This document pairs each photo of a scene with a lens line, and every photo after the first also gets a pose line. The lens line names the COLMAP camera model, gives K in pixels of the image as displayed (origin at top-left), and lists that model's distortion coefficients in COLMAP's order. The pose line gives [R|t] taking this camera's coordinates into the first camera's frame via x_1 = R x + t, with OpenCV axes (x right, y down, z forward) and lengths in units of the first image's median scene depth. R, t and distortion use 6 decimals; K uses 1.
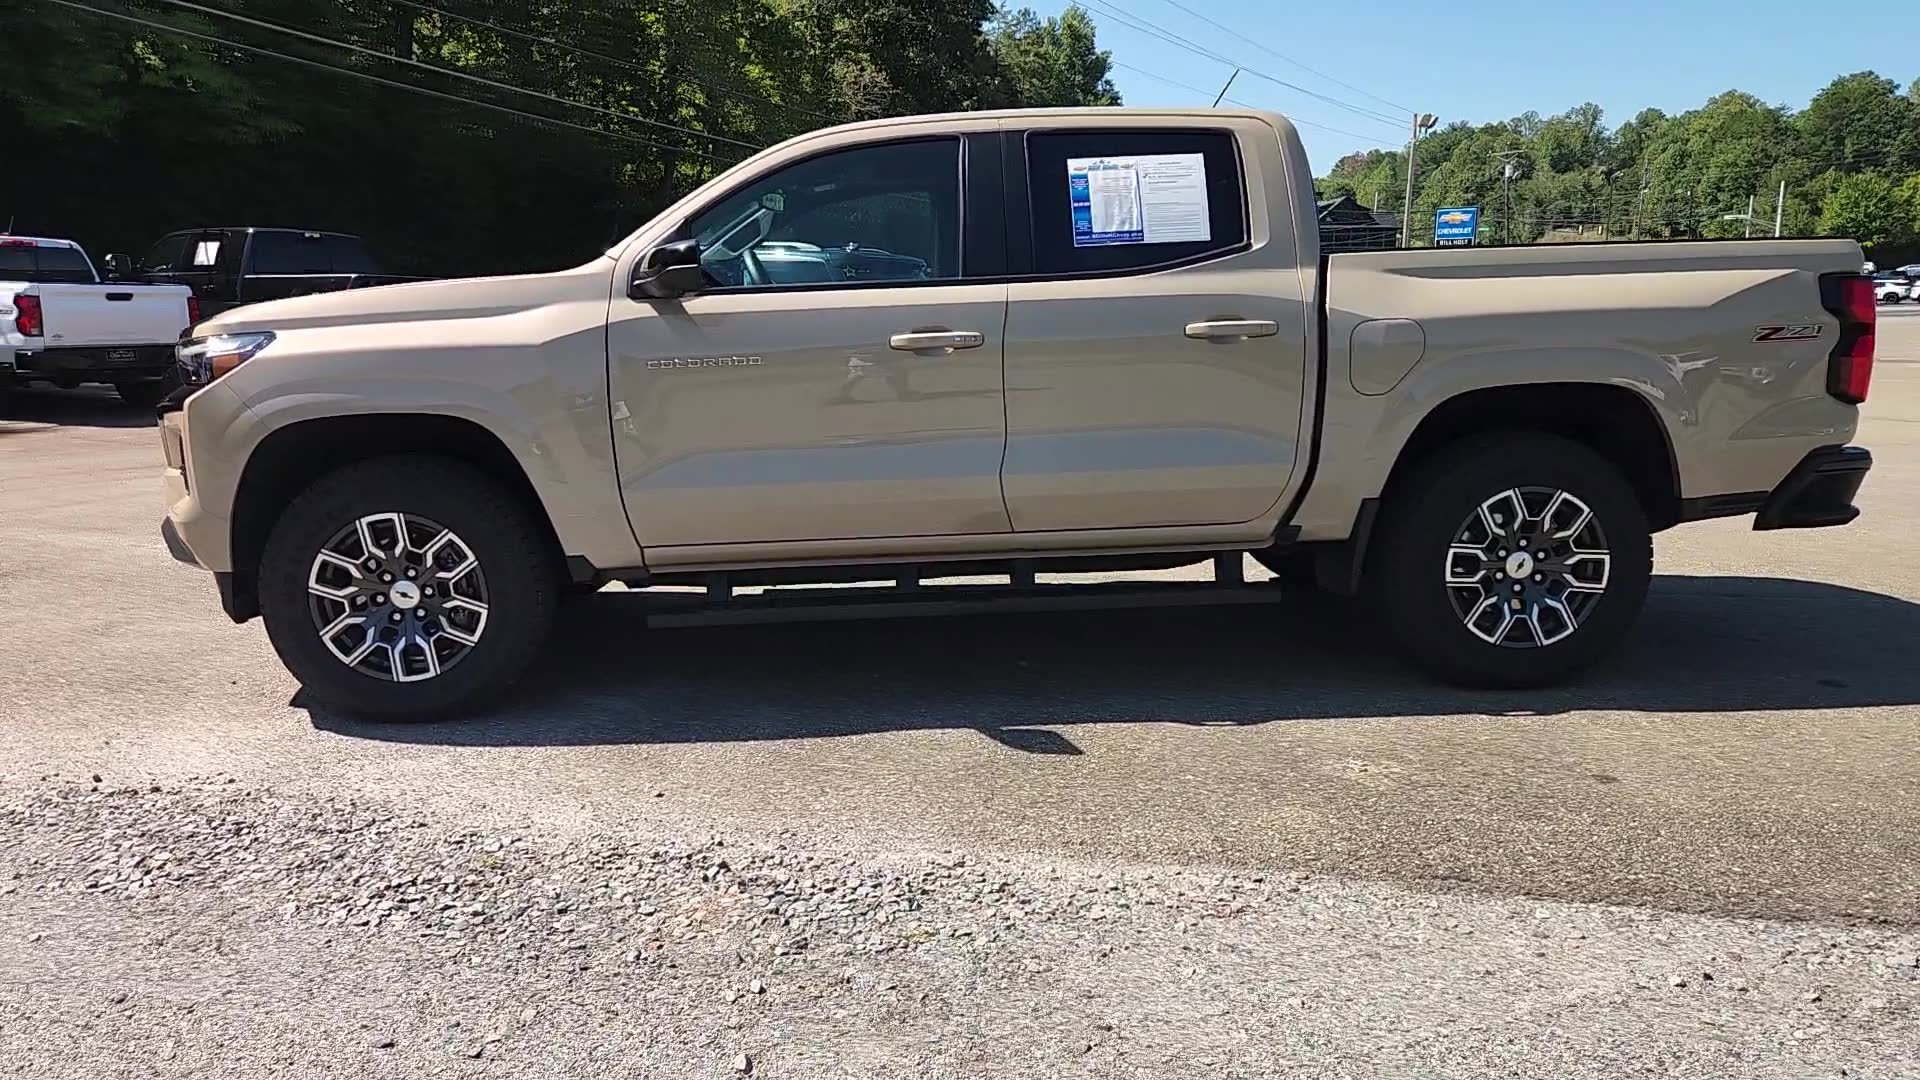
lens RADIAL K [[1285.0, 0, 928.7], [0, 1285.0, 552.1], [0, 0, 1]] dist [0.066572, -0.056991]
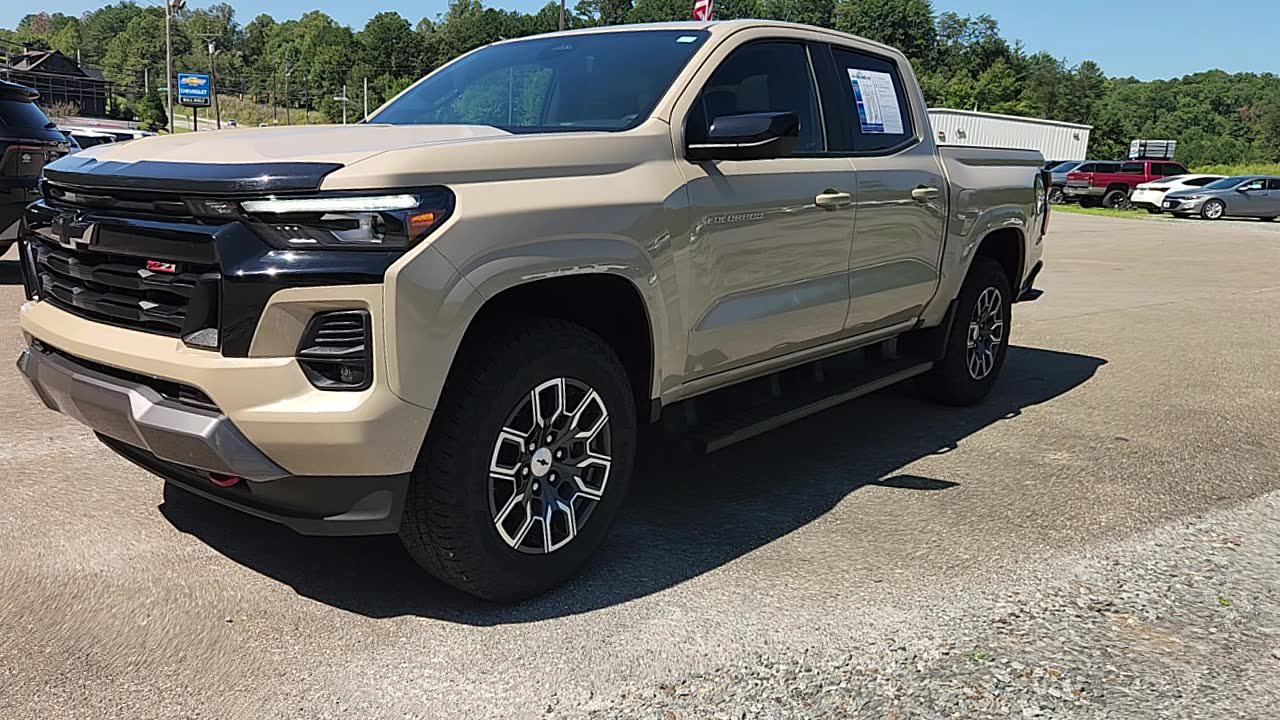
lens RADIAL K [[970.8, 0, 585.1], [0, 970.8, 376.2], [0, 0, 1]] dist [0.068206, -0.060207]
pose [[0.694360, -0.117125, 0.710032, -0.890081], [0.087930, 0.993082, 0.077828, -0.084020], [-0.714235, 0.008393, 0.699855, 0.476986]]
